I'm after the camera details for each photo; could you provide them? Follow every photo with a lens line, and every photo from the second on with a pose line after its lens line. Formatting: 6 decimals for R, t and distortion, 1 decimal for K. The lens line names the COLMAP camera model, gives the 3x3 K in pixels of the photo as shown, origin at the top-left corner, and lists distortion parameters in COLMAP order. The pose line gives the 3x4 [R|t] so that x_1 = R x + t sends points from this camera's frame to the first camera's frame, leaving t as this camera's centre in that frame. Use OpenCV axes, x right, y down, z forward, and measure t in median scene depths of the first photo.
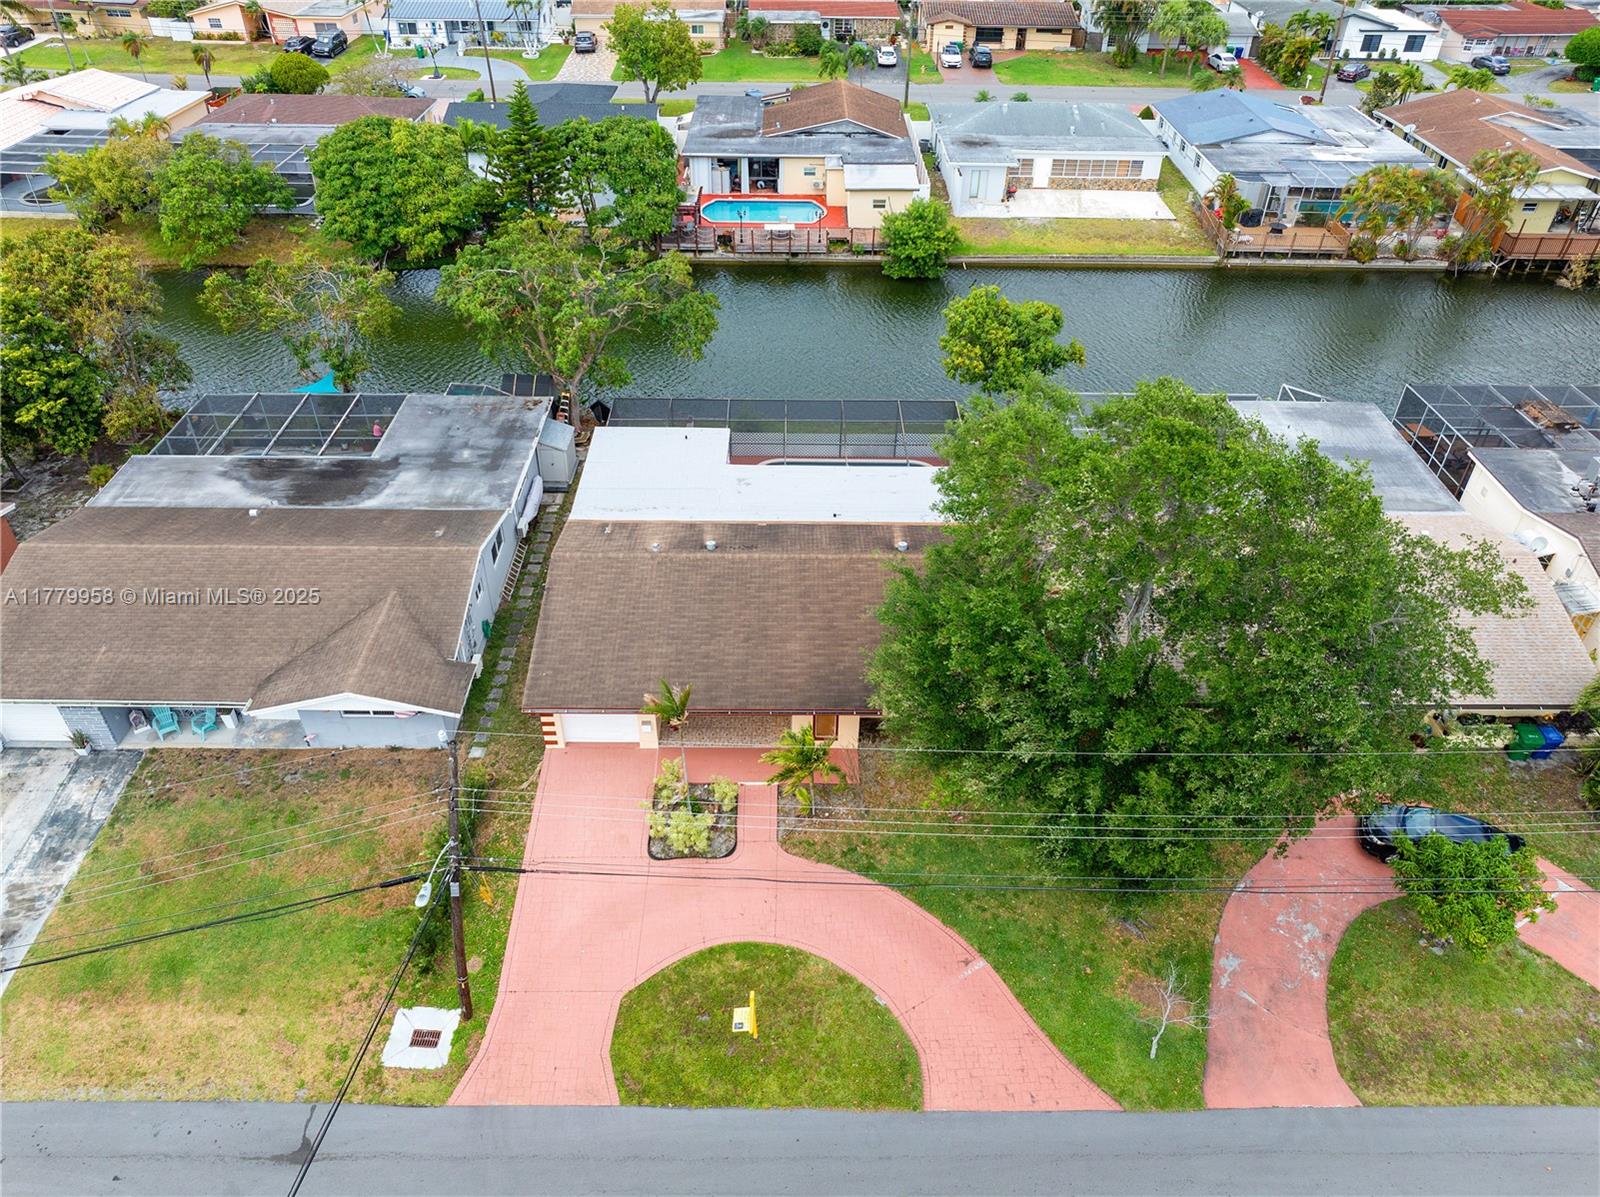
lens RADIAL K [[1109.1, 0, 800.0], [0, 1109.1, 598.5], [0, 0, 1]] dist [-0.002940, -0.004637]
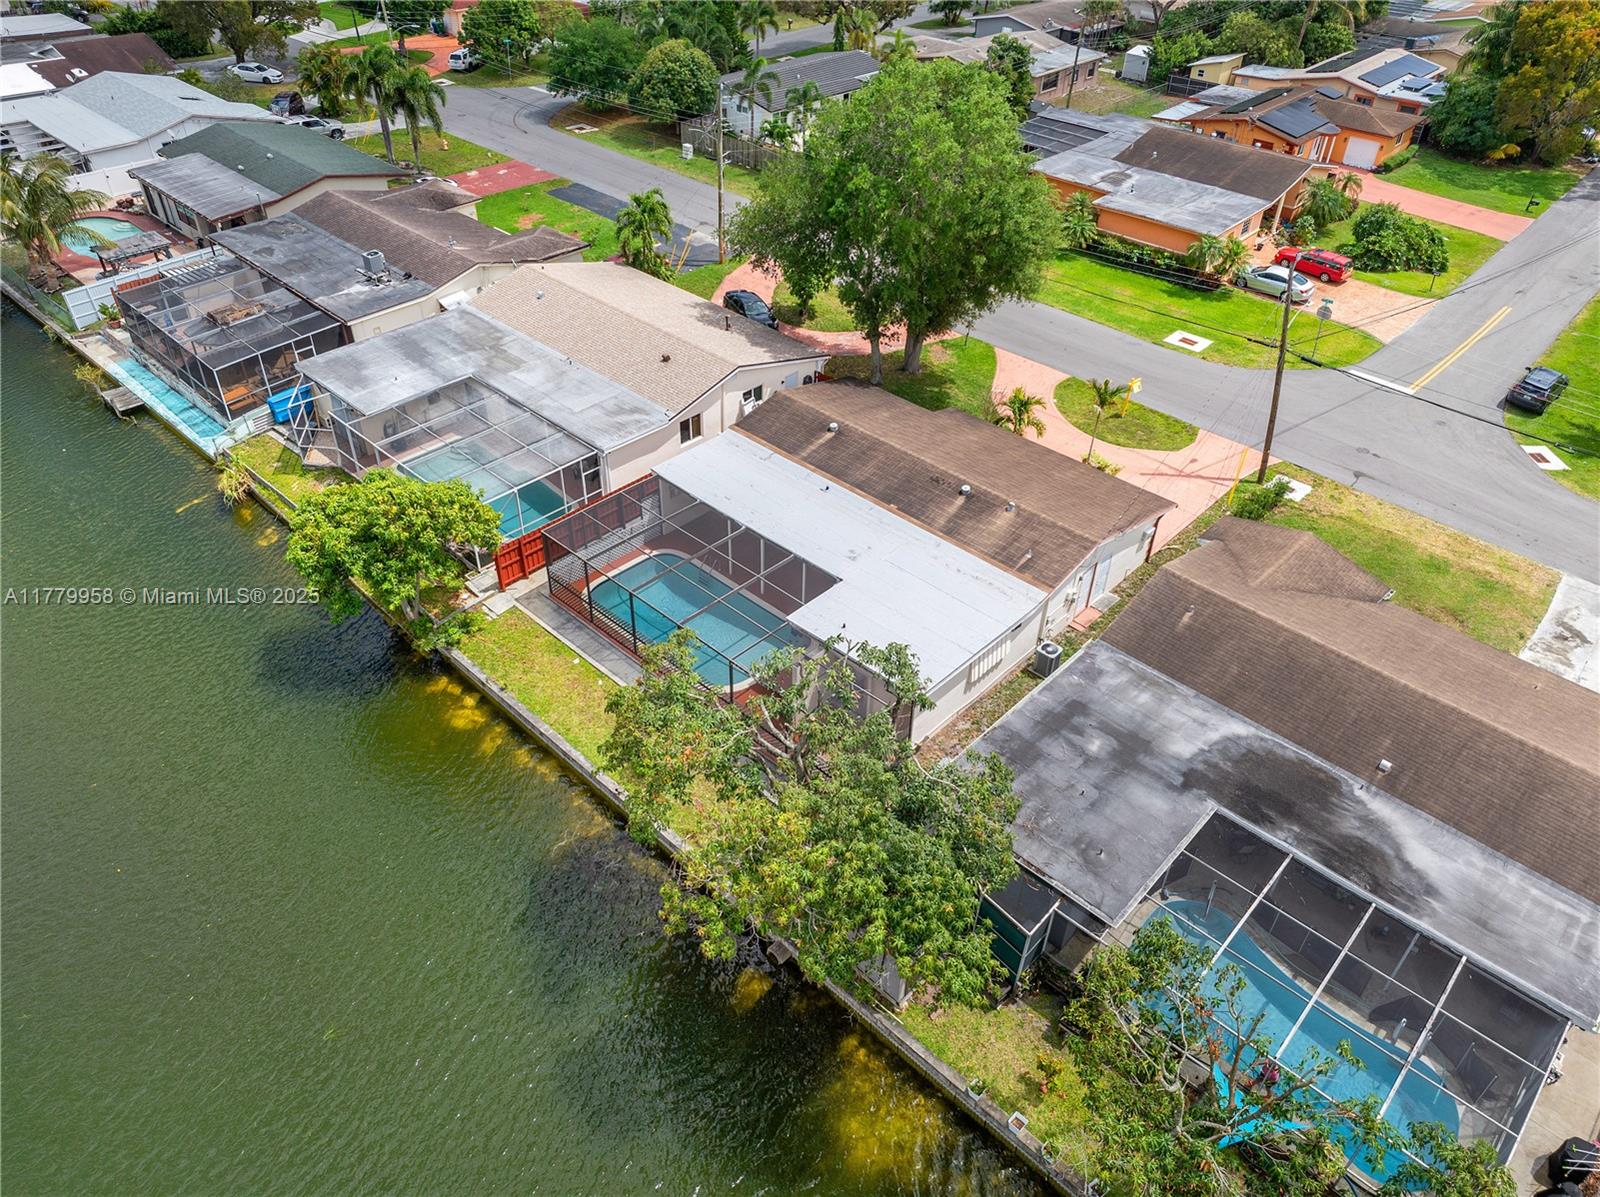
lens RADIAL K [[1101.0, 0, 800.0], [0, 1101.0, 598.5], [0, 0, 1]] dist [-0.008870, 0.001799]
pose [[-0.722178, -0.454205, 0.521687, -0.548200], [0.400196, 0.340793, 0.850707, -0.949707], [-0.564183, 0.823139, -0.064342, 1.193355]]
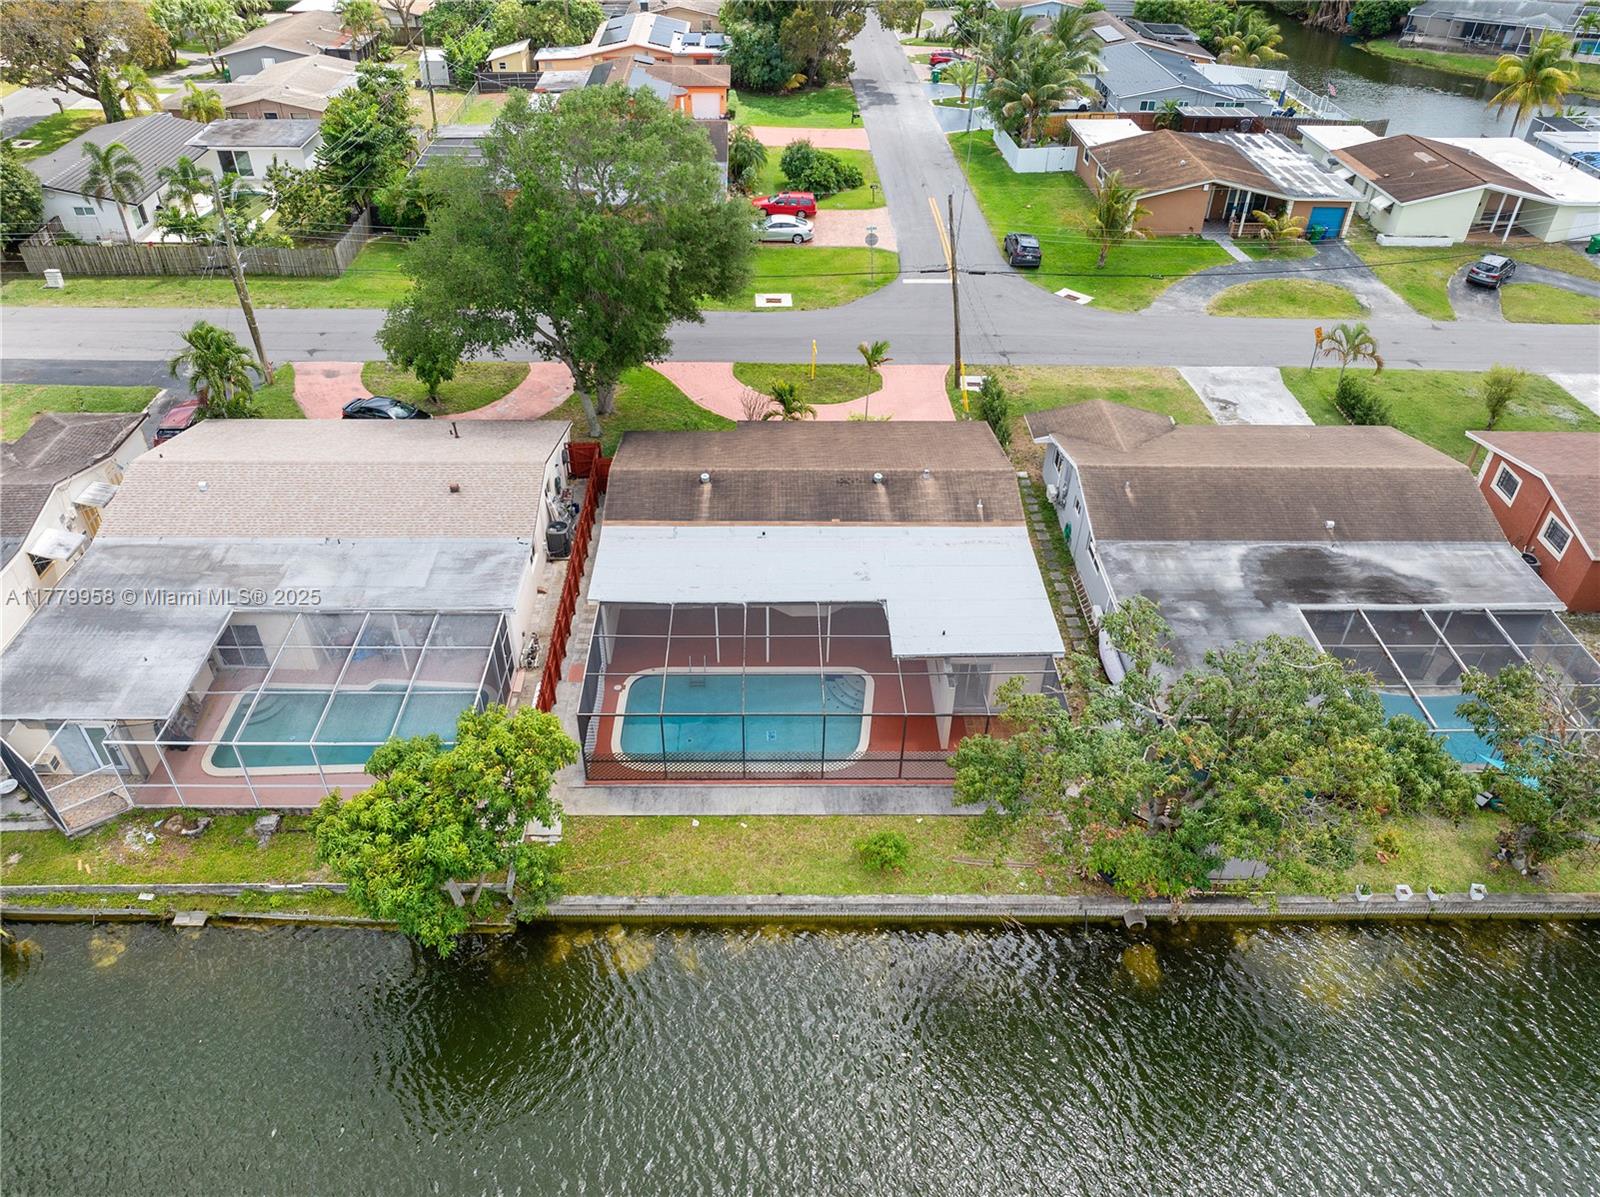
lens RADIAL K [[1109.1, 0, 800.0], [0, 1109.1, 598.5], [0, 0, 1]] dist [-0.002940, -0.004637]
pose [[-0.999514, -0.014506, -0.027609, 0.025821], [-0.030308, 0.242942, 0.969567, -1.047235], [-0.007357, 0.969932, -0.243264, 1.327680]]
